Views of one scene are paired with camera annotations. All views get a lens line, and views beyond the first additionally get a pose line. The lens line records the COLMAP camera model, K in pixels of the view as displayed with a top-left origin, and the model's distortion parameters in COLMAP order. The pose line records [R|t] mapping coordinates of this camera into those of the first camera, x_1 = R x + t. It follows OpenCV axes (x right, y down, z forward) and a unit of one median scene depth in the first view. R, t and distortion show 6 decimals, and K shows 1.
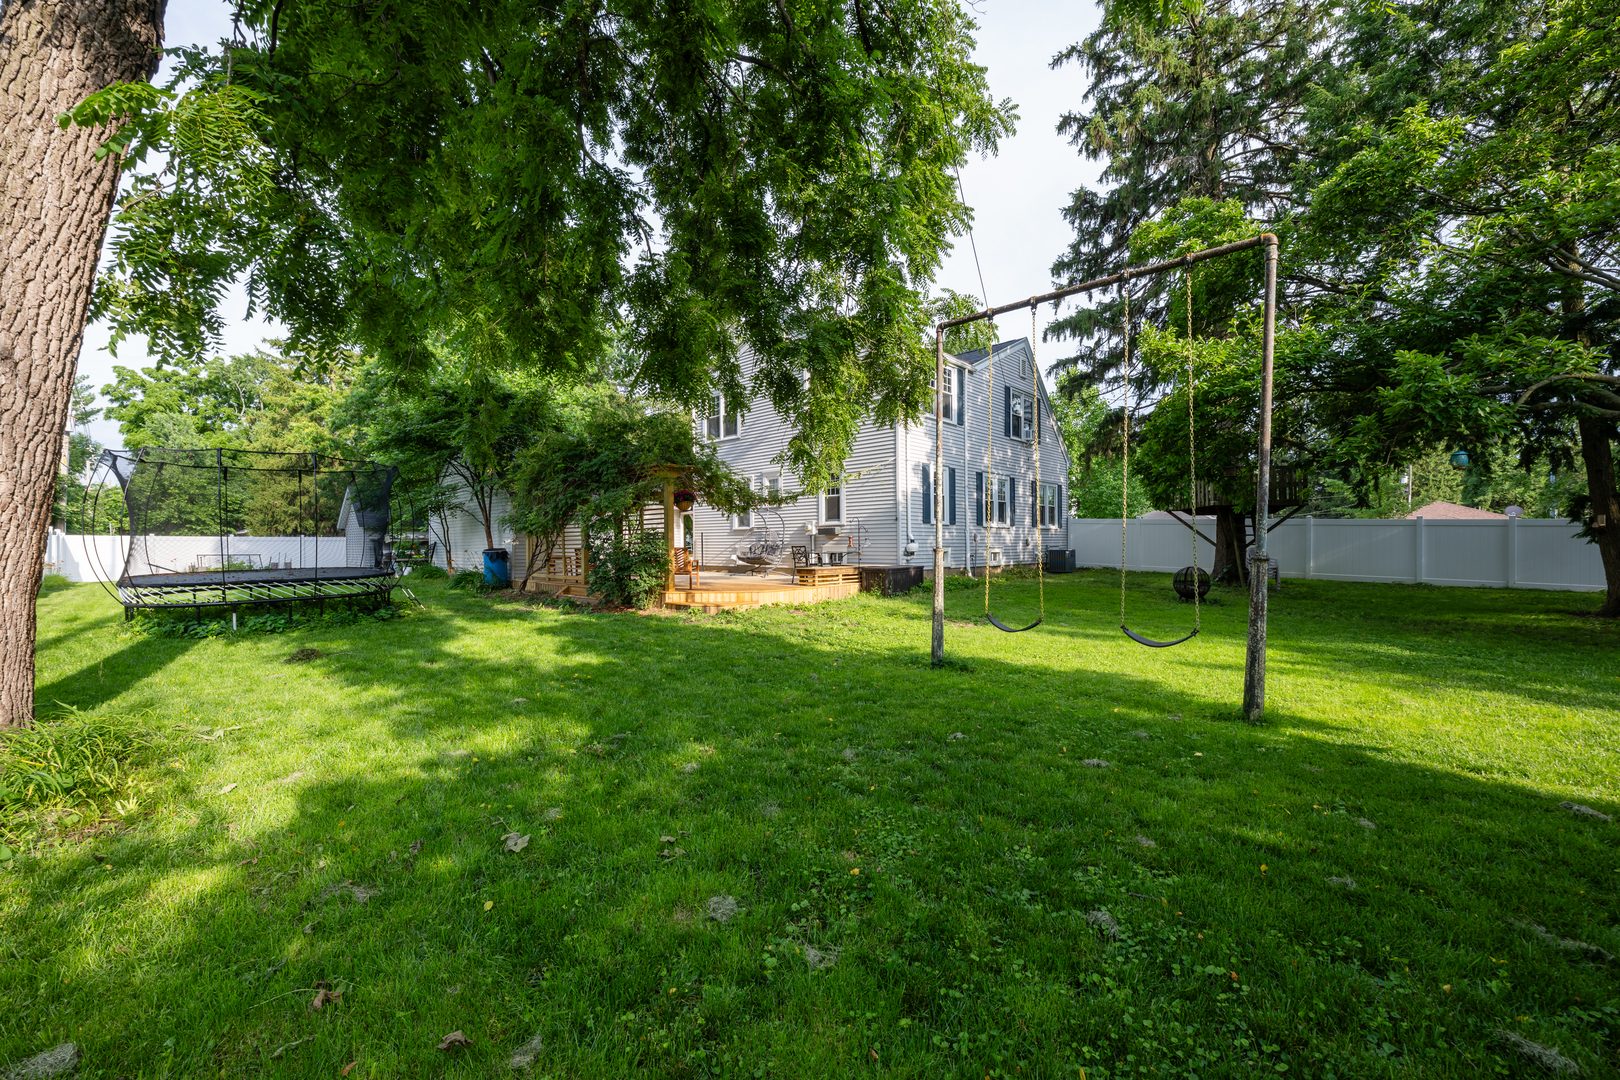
lens RADIAL K [[658.5, 0, 810.0], [0, 658.5, 540.0], [0, 0, 1]] dist [0.000531, -0.000001]
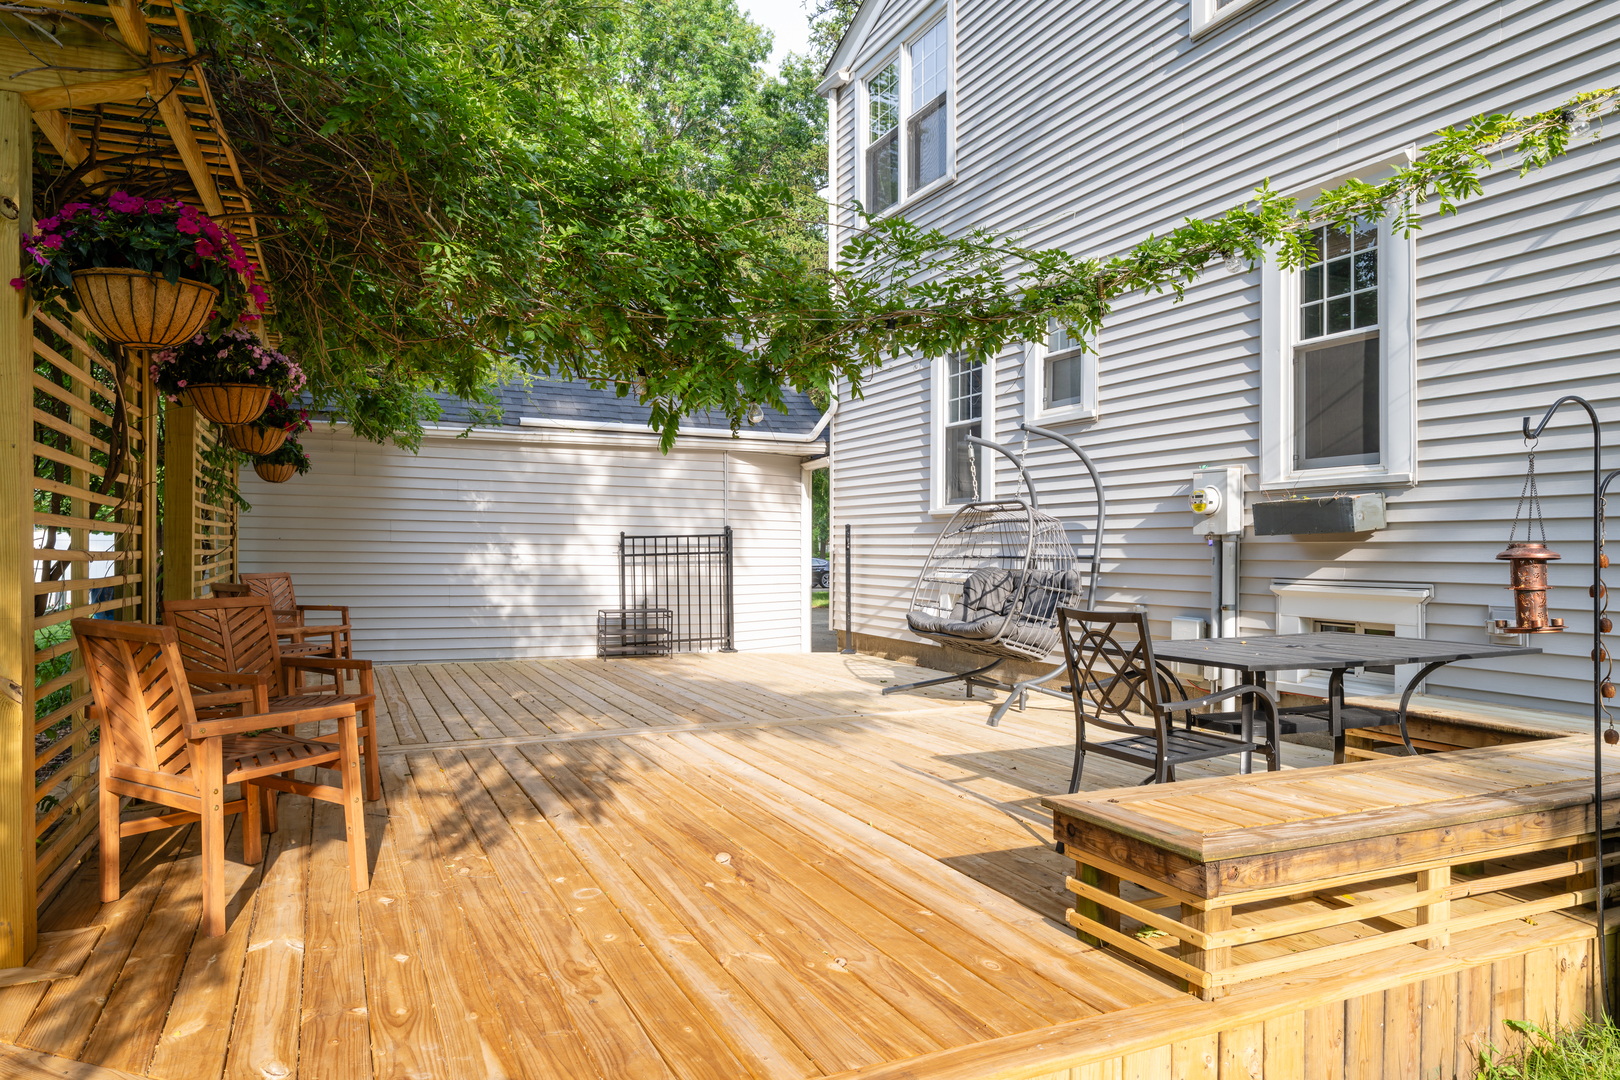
lens RADIAL K [[1088.5, 0, 810.0], [0, 1088.5, 540.0], [0, 0, 1]] dist [-0.000244, 0.000548]
pose [[0.925310, 0.011232, -0.379046, 0.012592], [-0.013237, 0.999909, -0.002683, -0.003571], [0.378982, 0.007500, 0.925374, 0.637303]]
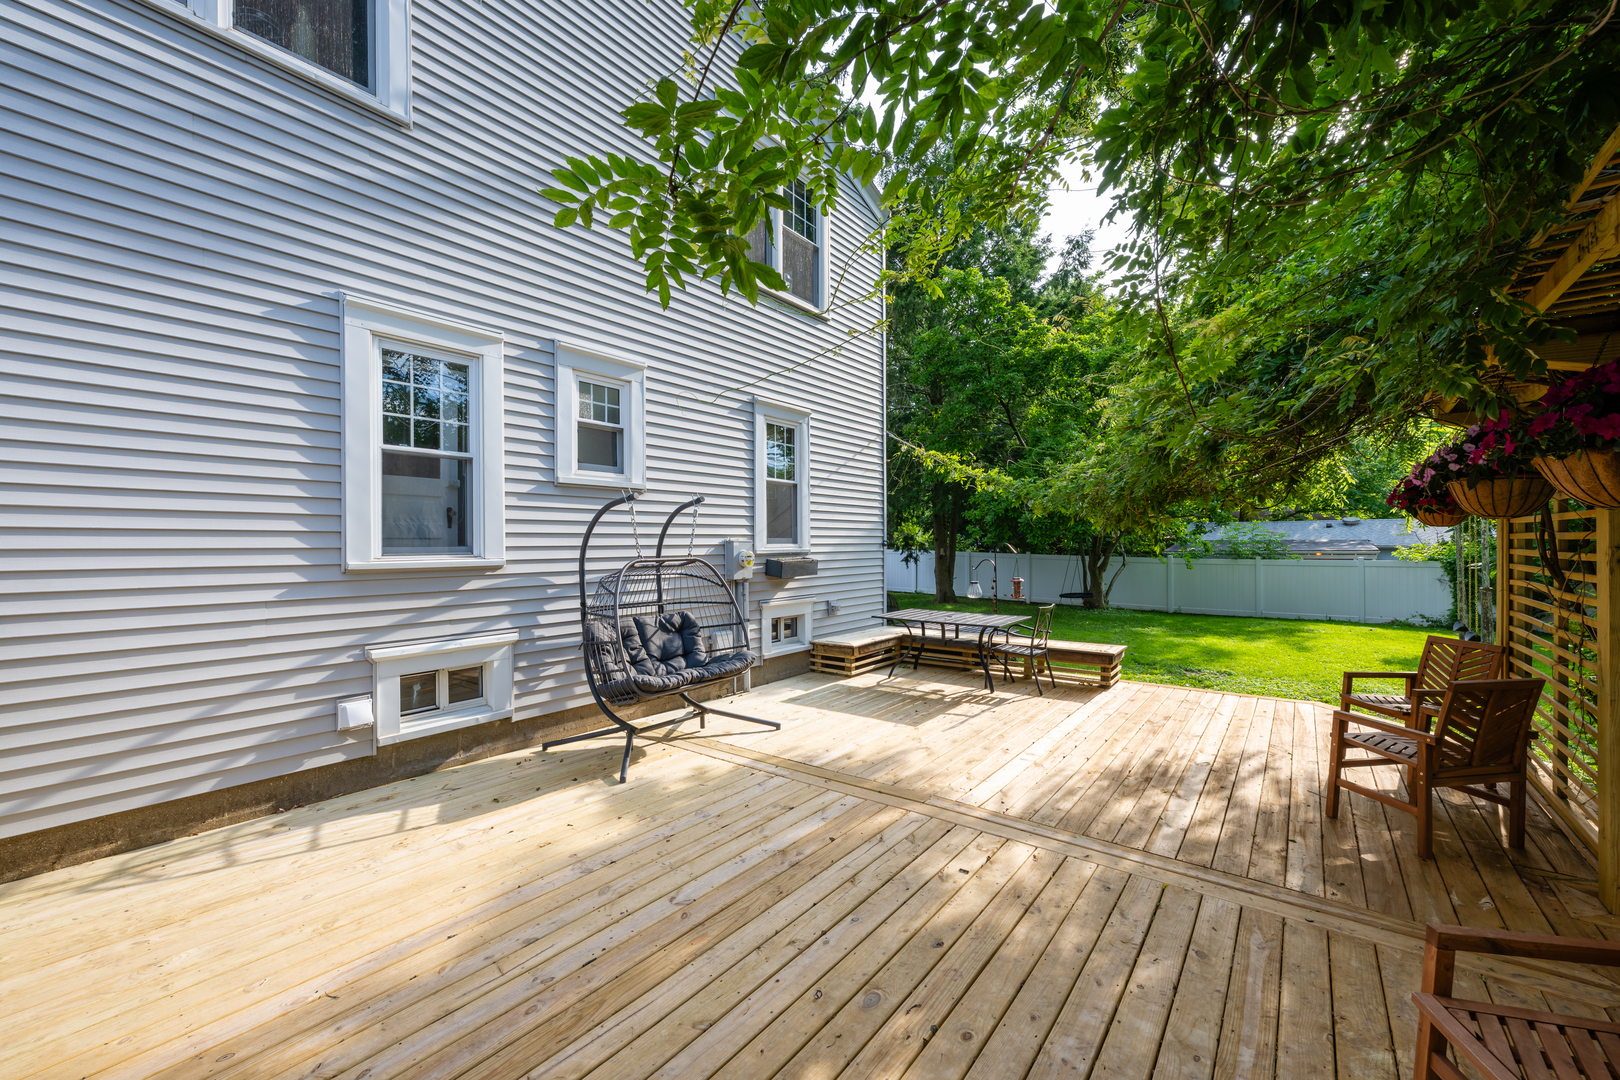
lens RADIAL K [[658.5, 0, 810.0], [0, 658.5, 540.0], [0, 0, 1]] dist [0.000531, -0.000001]
pose [[-0.123383, 0.012801, 0.992277, -0.372433], [-0.000055, 0.999917, -0.012906, -0.025013], [-0.992359, -0.001647, -0.123372, 1.025649]]
